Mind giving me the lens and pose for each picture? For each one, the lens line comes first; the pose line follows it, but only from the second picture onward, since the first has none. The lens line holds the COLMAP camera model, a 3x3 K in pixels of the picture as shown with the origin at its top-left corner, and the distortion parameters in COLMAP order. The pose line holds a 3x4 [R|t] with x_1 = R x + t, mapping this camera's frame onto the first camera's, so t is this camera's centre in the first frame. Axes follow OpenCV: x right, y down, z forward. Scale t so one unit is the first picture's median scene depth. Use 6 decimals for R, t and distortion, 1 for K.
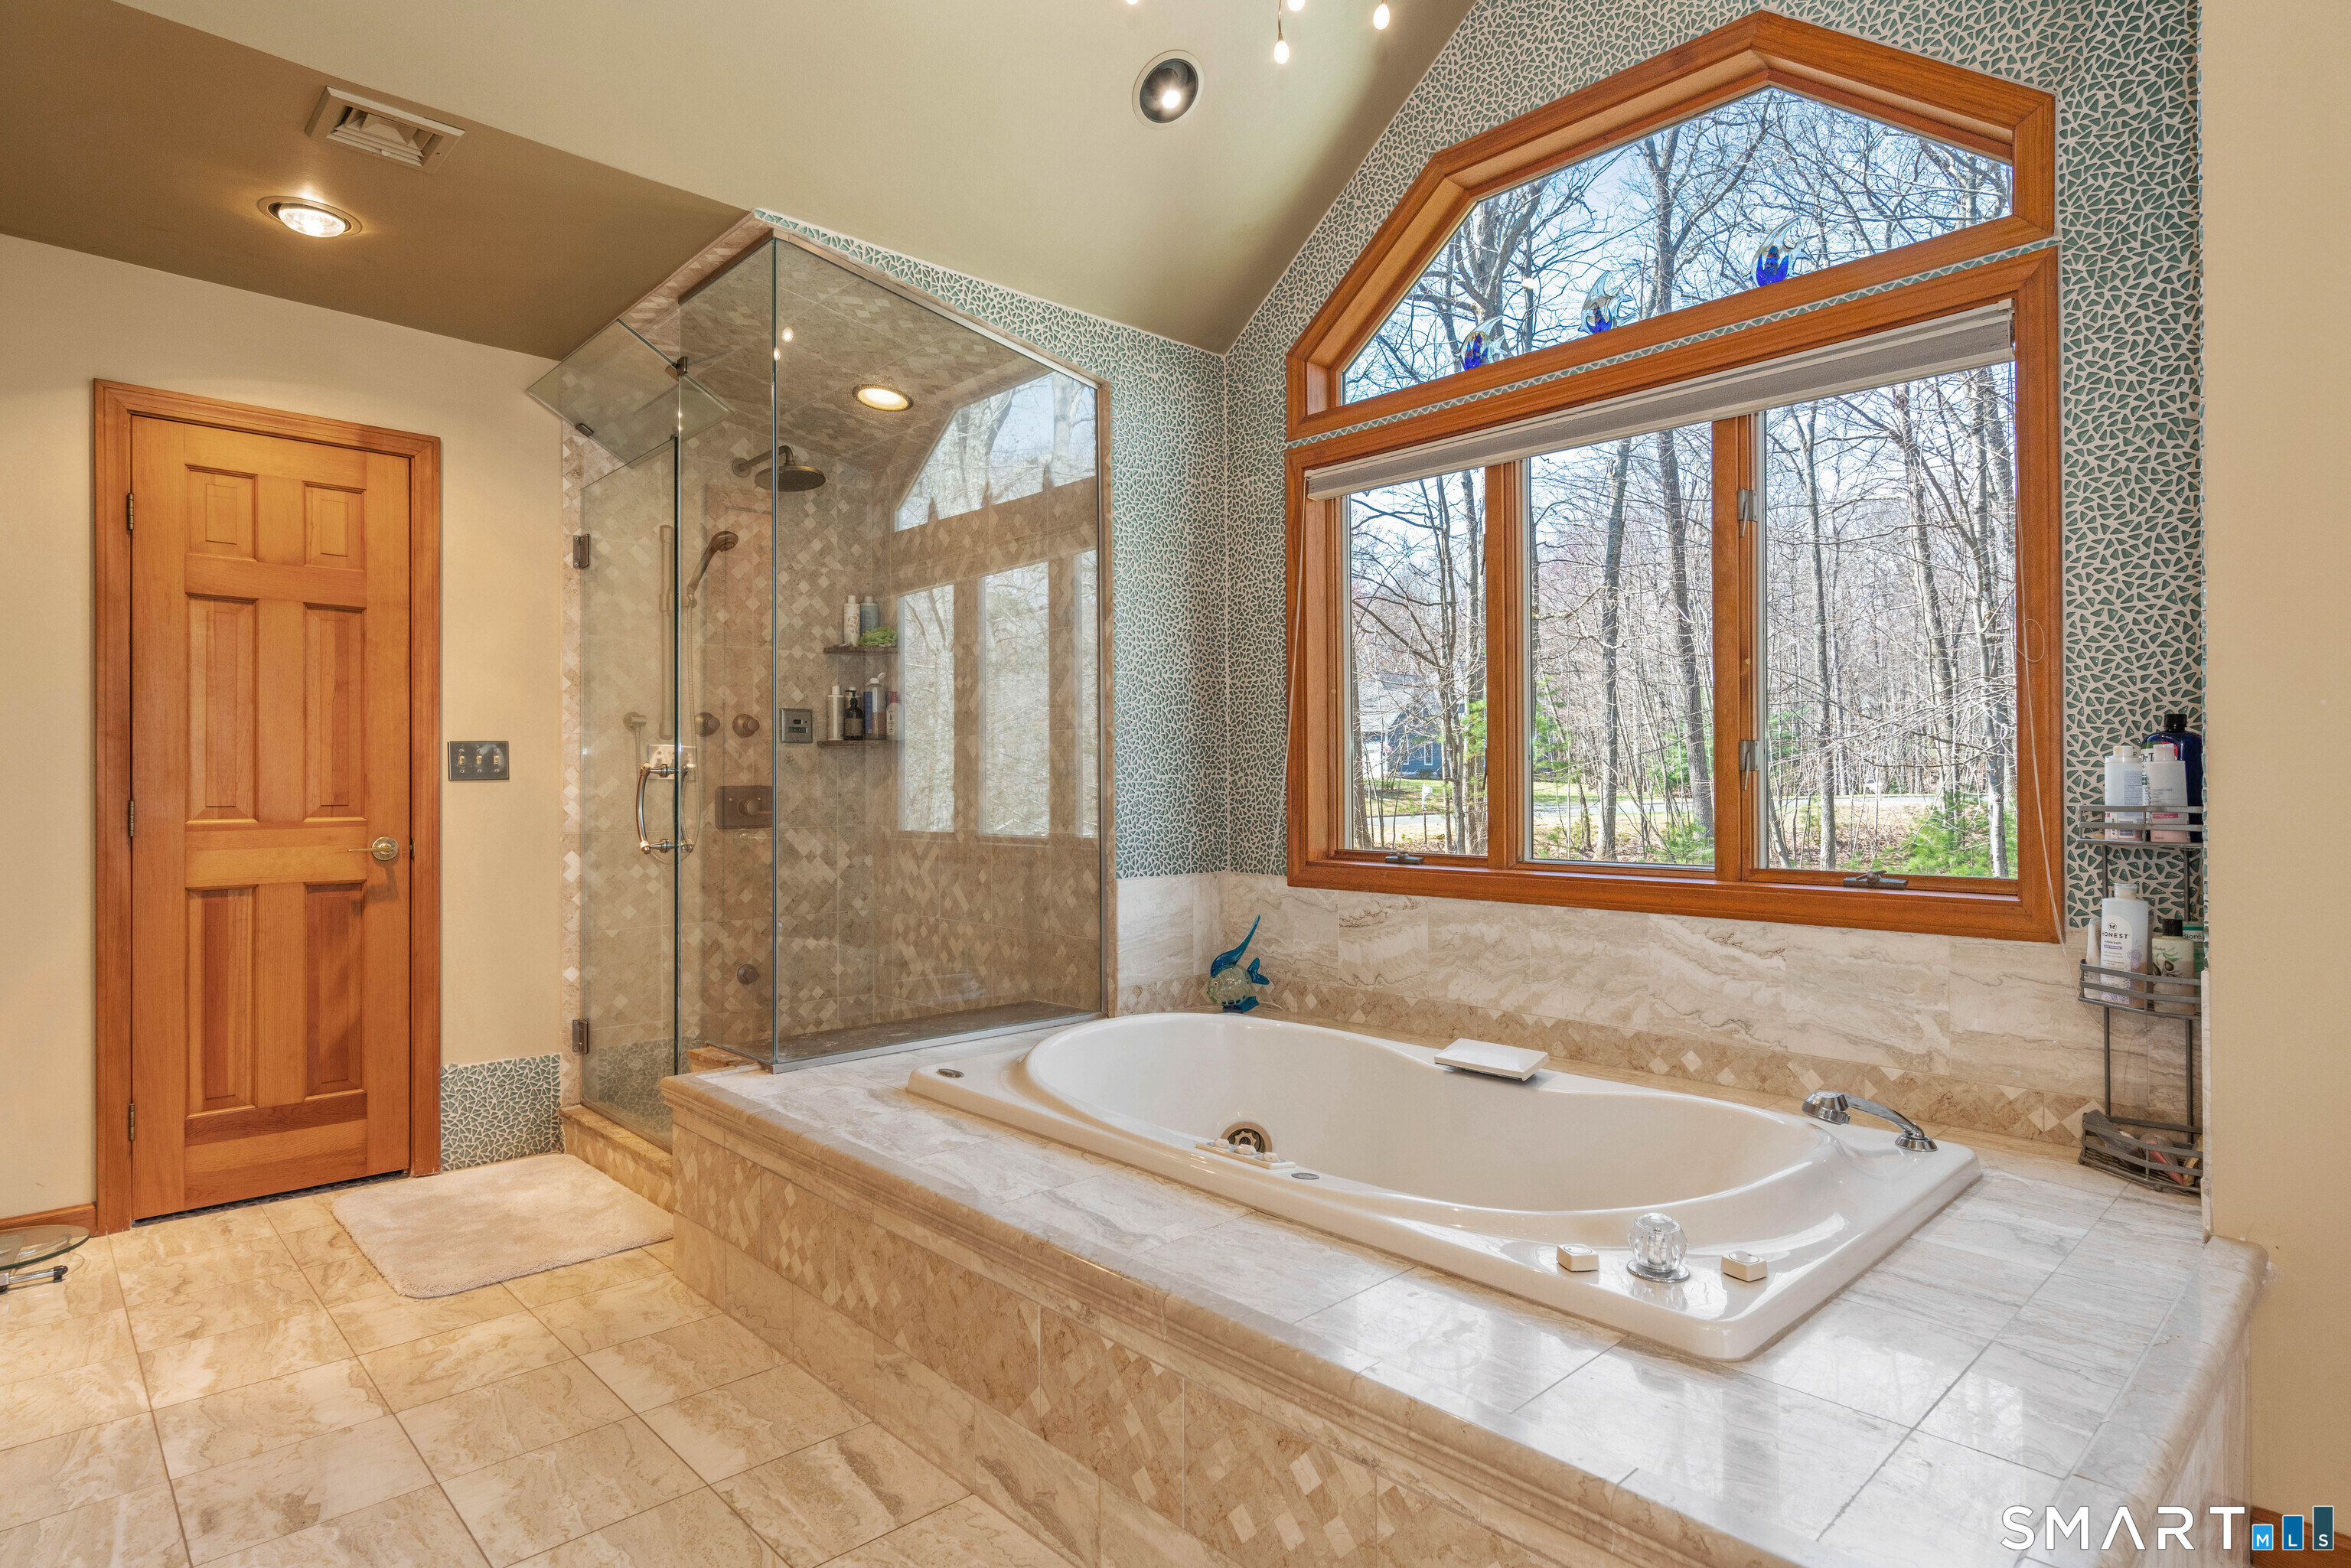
lens RADIAL K [[1251.3, 0, 1175.2], [0, 1251.3, 786.7], [0, 0, 1]] dist [0.000476, 0.000012]
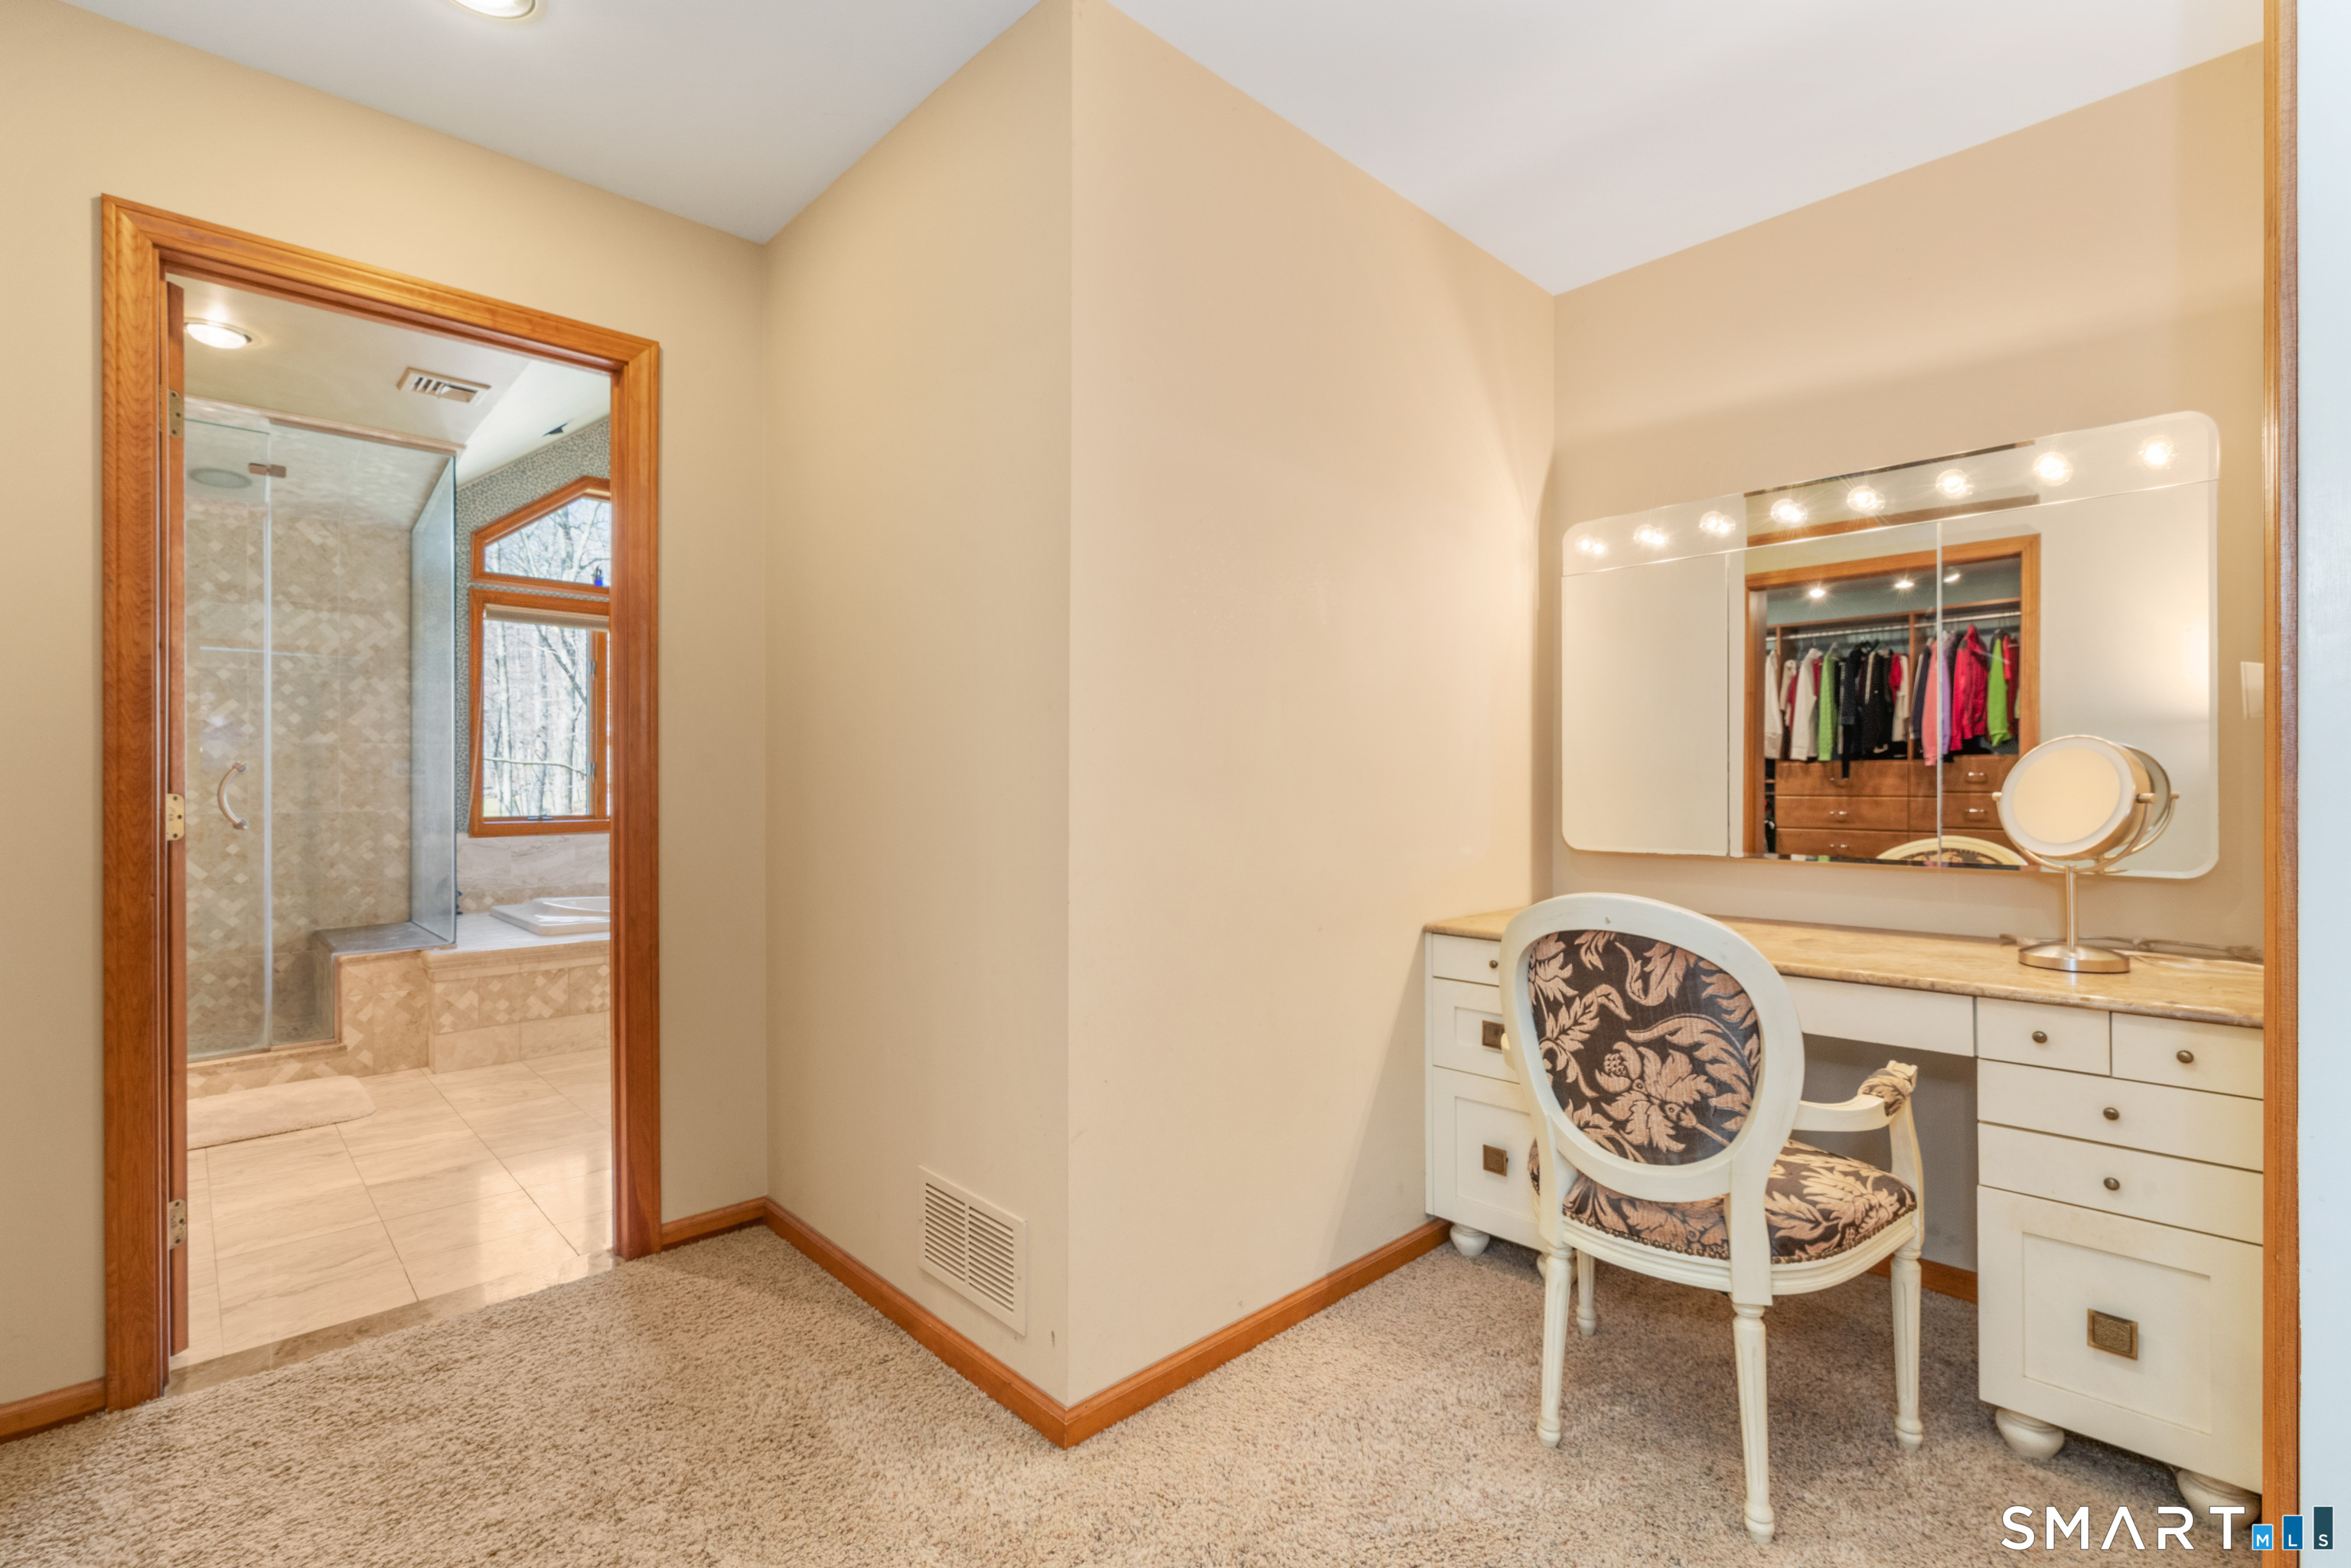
lens RADIAL K [[1060.8, 0, 1175.2], [0, 1060.8, 785.3], [0, 0, 1]] dist [-0.000006, 0.000000]
pose [[-0.002938, 0.000615, 0.999995, -1.554833], [0.000938, 0.999999, -0.000612, 0.007931], [-0.999995, 0.000936, -0.002938, 0.016486]]
